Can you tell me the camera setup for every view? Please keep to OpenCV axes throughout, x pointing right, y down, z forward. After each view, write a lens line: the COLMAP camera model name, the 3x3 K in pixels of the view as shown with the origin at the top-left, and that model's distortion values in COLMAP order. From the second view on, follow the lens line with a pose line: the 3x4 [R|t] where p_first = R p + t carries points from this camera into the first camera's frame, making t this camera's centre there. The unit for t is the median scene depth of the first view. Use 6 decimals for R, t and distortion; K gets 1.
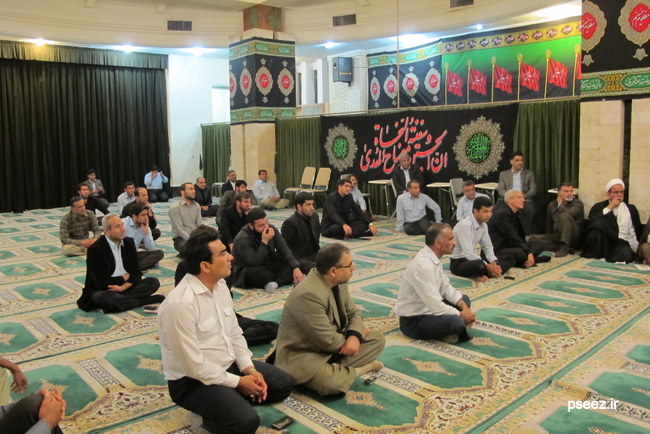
lens RADIAL K [[576.8, 0, 324.4], [0, 576.8, 219.1], [0, 0, 1]] dist [-0.007339, 0.016016]
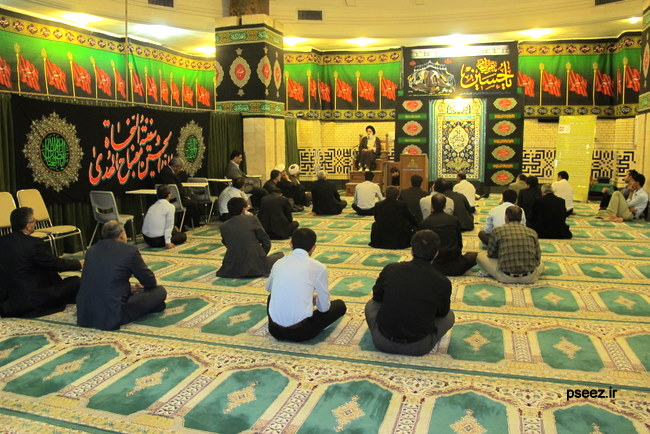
lens RADIAL K [[576.8, 0, 325.1], [0, 576.8, 214.0], [0, 0, 1]] dist [-0.007339, 0.016016]
pose [[-0.517839, -0.090744, 0.850651, -0.720483], [0.129796, 0.974512, 0.182971, -0.150768], [-0.845574, 0.205161, -0.492863, 1.197831]]
